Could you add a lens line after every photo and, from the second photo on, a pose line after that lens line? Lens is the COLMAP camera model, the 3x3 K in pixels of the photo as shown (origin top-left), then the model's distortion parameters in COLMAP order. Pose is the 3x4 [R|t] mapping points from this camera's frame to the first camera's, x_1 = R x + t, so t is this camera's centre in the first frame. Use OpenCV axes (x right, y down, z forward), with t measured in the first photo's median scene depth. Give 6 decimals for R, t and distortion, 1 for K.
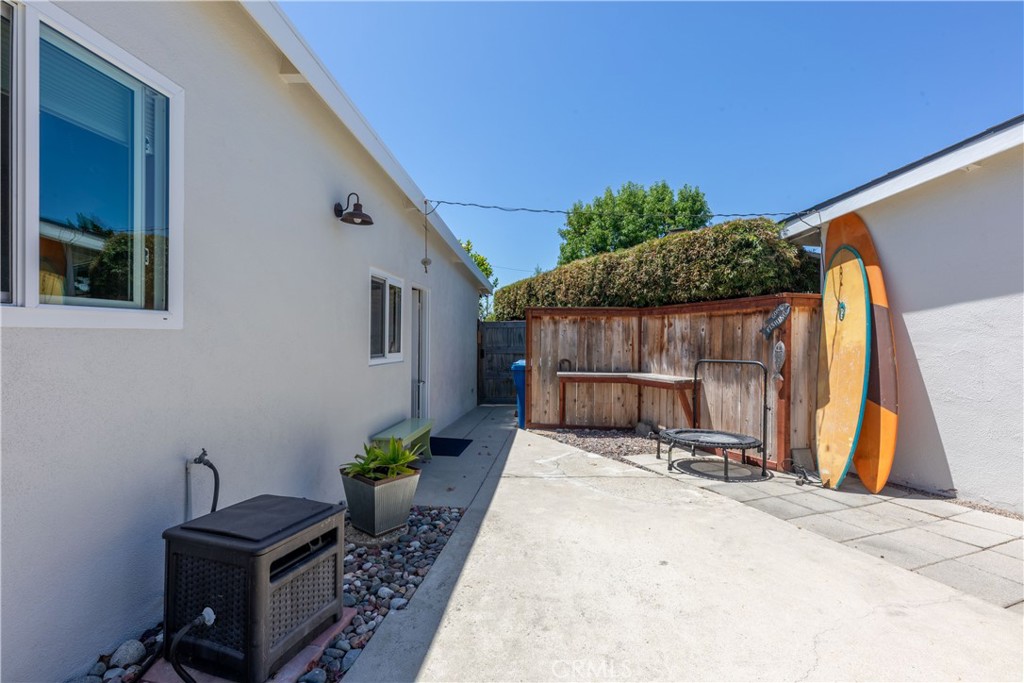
lens RADIAL K [[492.6, 0, 509.8], [0, 492.6, 335.6], [0, 0, 1]] dist [-0.005277, -0.000432]
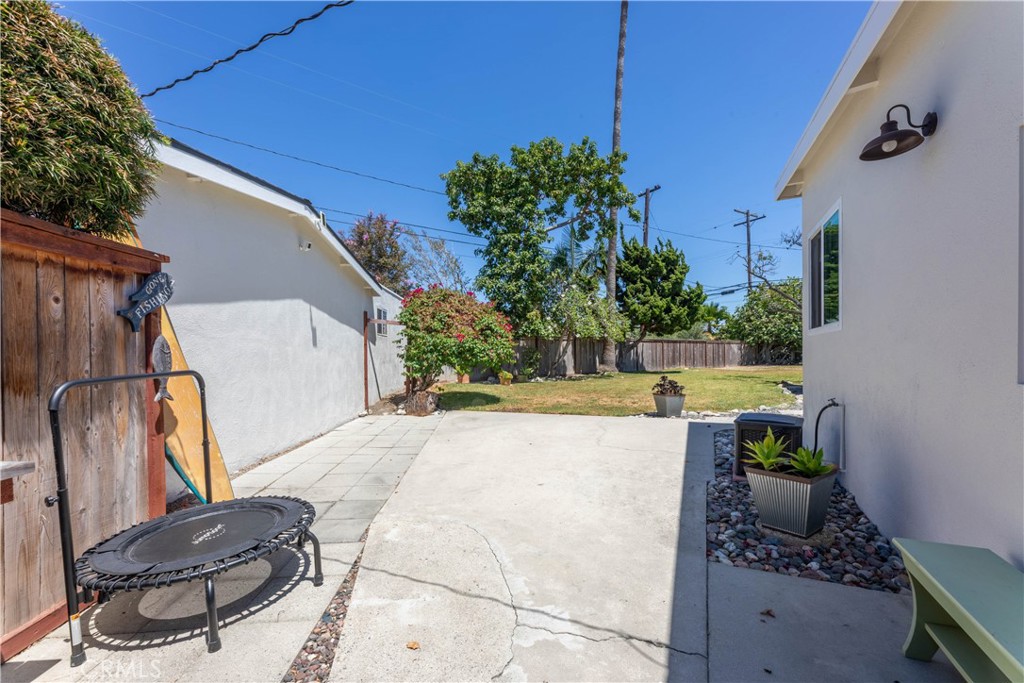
lens RADIAL K [[419.0, 0, 515.8], [0, 419.0, 350.4], [0, 0, 1]] dist [-0.001327, -0.000326]
pose [[-0.952130, 0.007769, 0.305594, -0.008986], [0.006393, 0.999964, -0.005503, 0.052971], [-0.305625, -0.003286, -0.952146, 2.000679]]
